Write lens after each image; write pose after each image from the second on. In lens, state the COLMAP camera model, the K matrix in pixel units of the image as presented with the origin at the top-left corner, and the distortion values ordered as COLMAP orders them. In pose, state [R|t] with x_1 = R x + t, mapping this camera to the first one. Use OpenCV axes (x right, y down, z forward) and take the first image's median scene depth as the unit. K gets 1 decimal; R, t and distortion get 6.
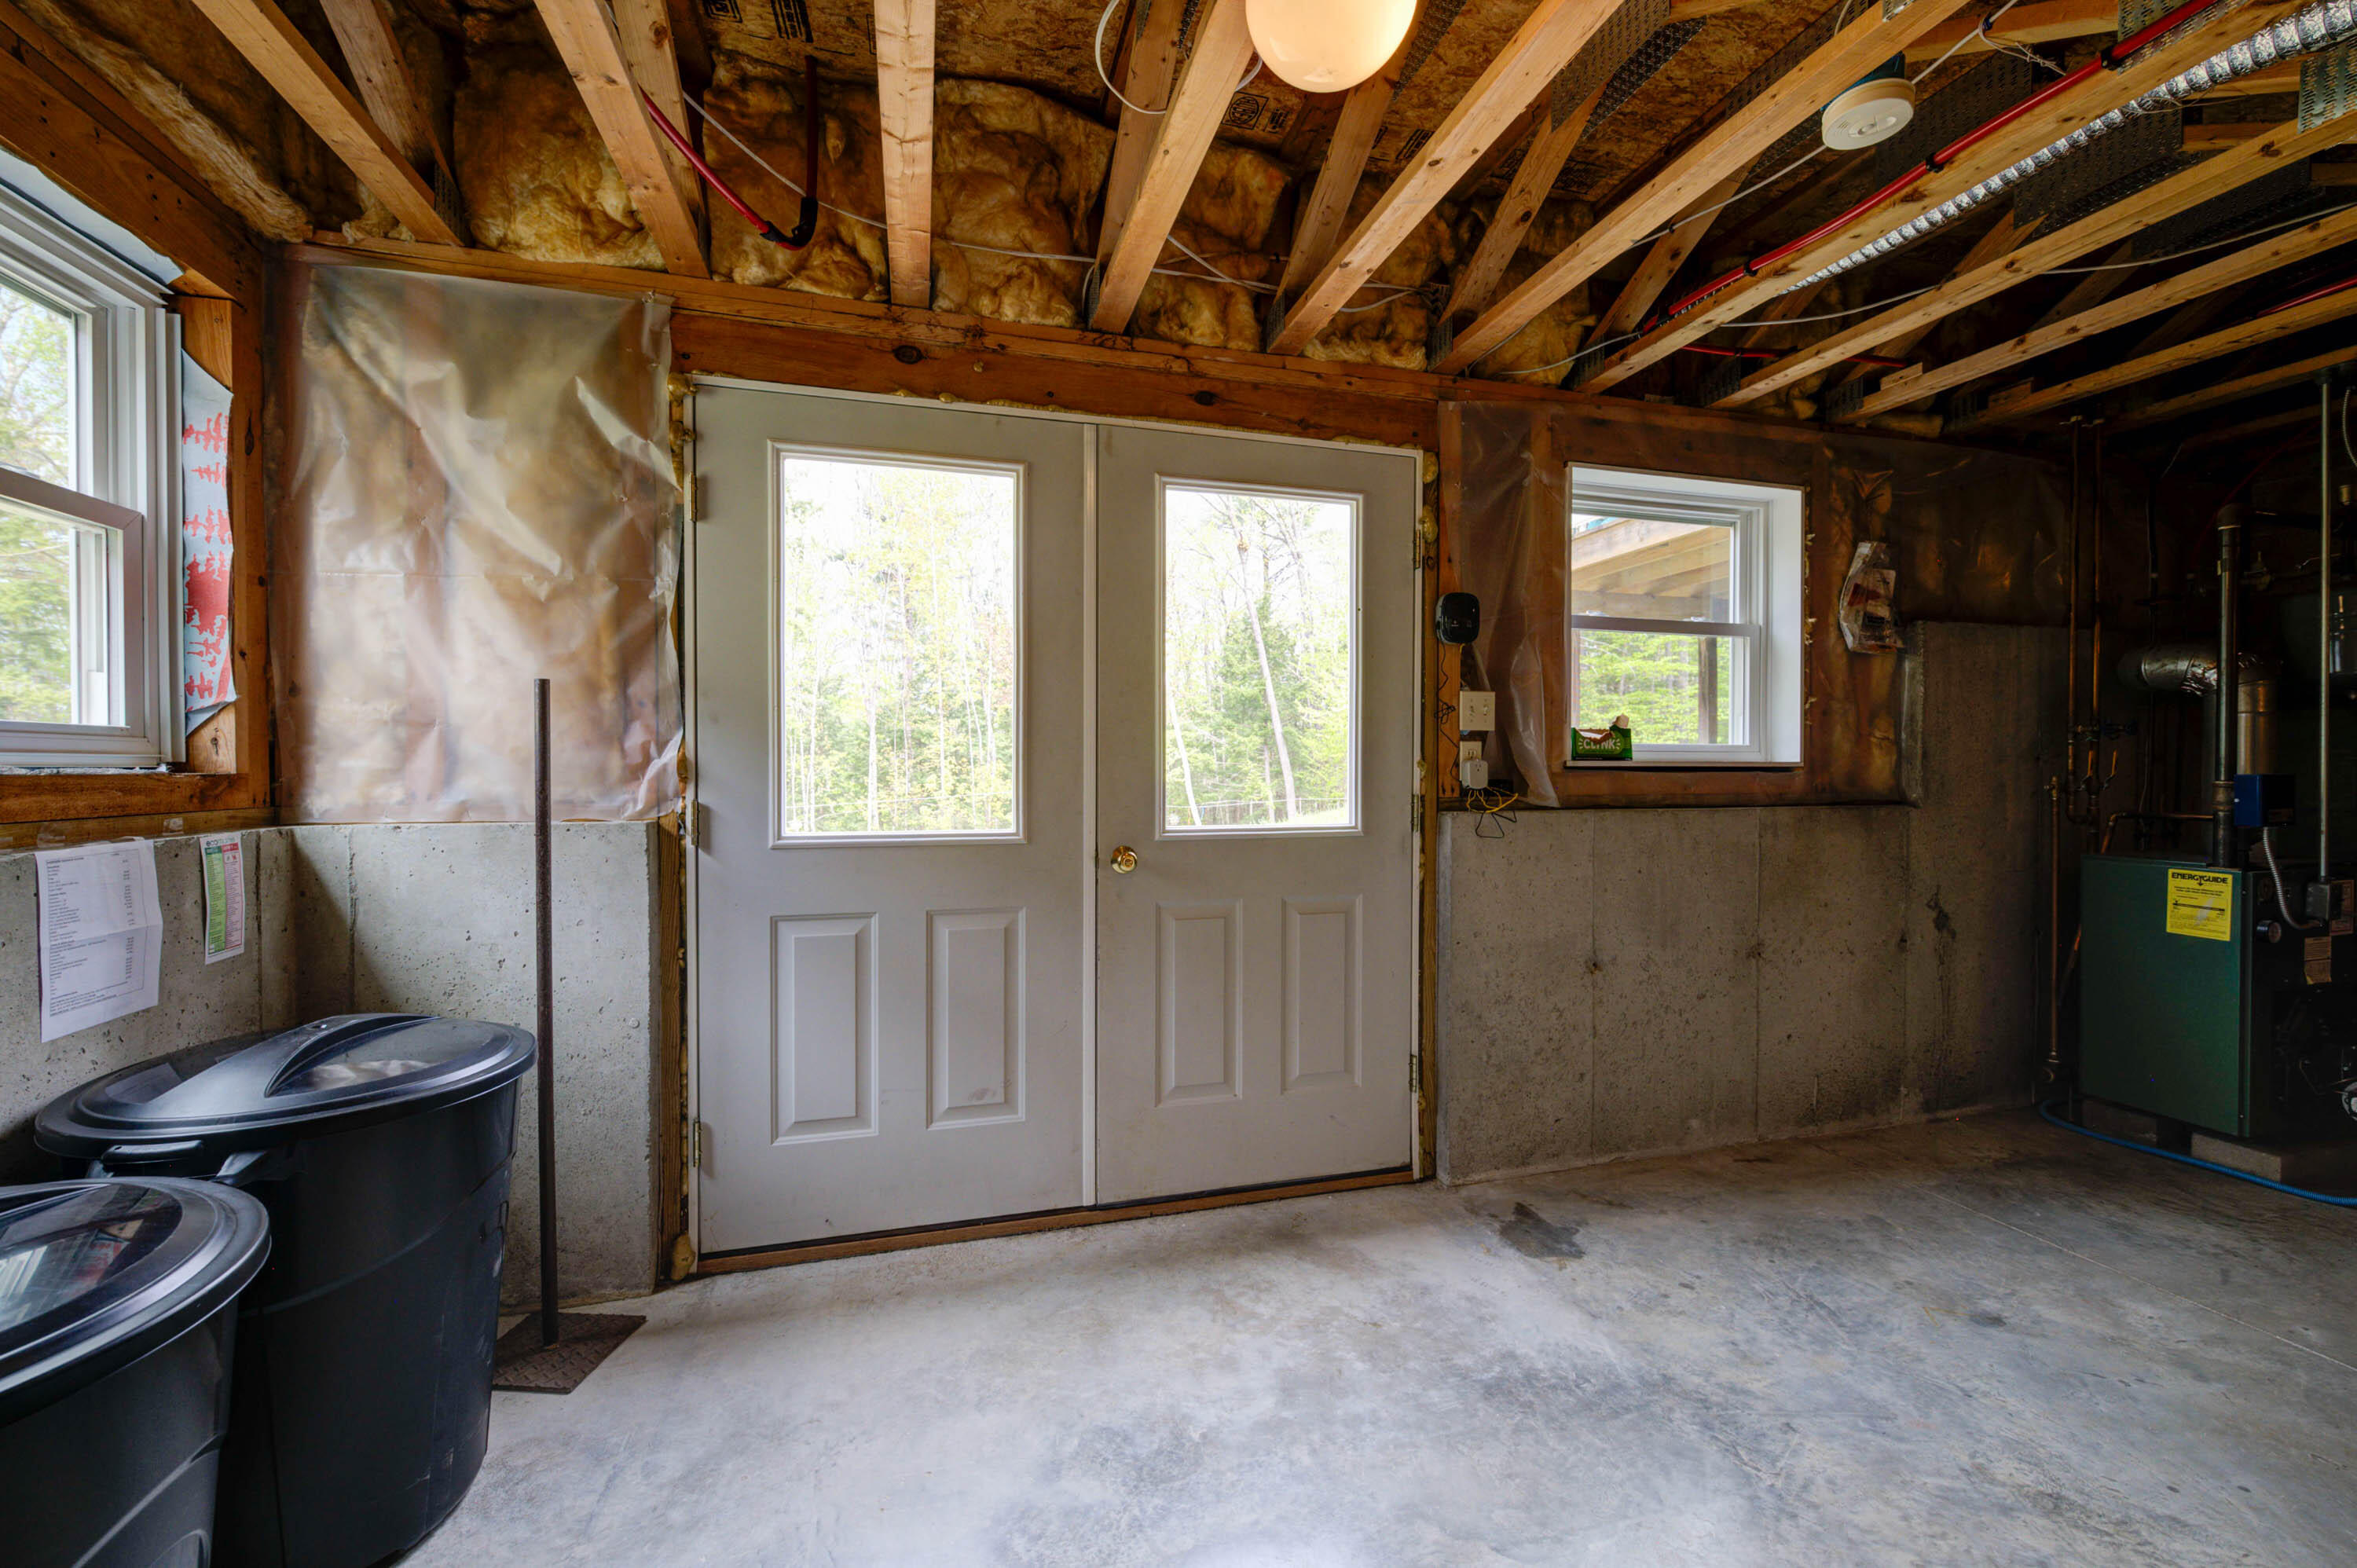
lens RADIAL K [[951.2, 0, 1182.1], [0, 951.2, 777.6], [0, 0, 1]] dist [-0.002753, -0.000142]
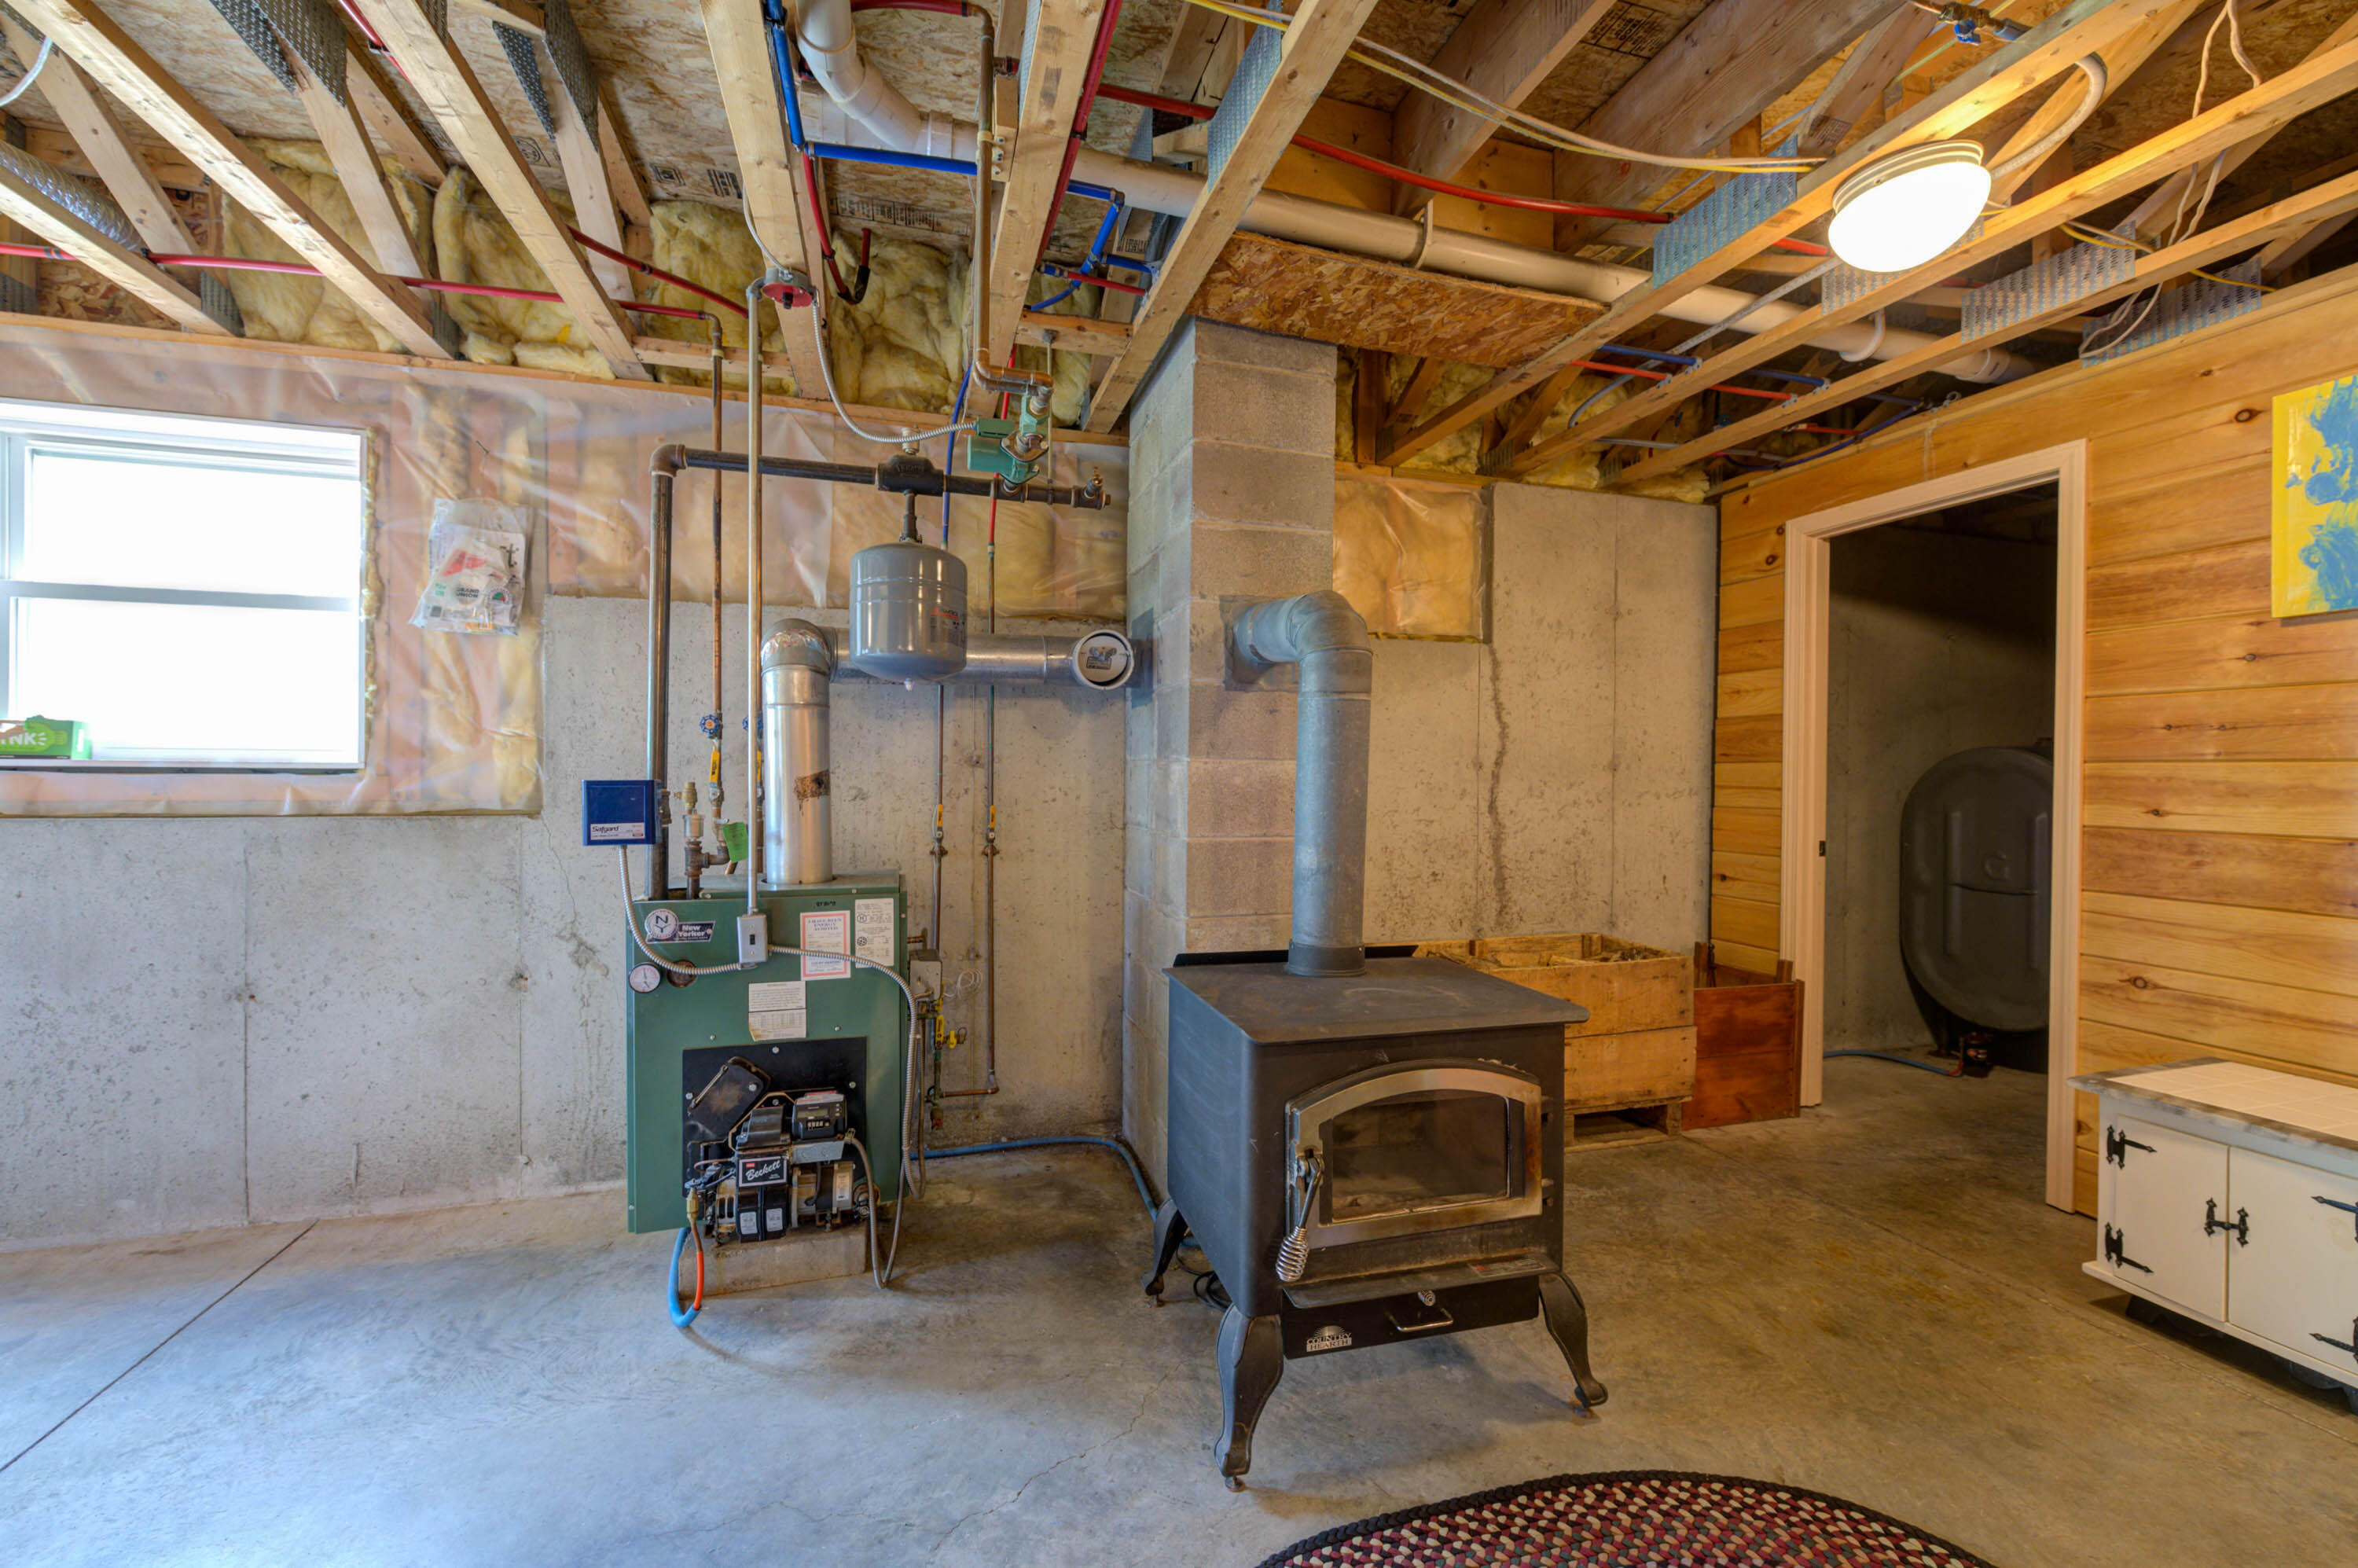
lens RADIAL K [[951.7, 0, 1175.0], [0, 951.7, 780.3], [0, 0, 1]] dist [-0.002753, -0.000142]
pose [[0.999890, 0.005540, 0.013793, 1.401924], [-0.005474, 0.999974, -0.004795, -0.000854], [-0.013819, 0.004719, 0.999893, 0.171107]]
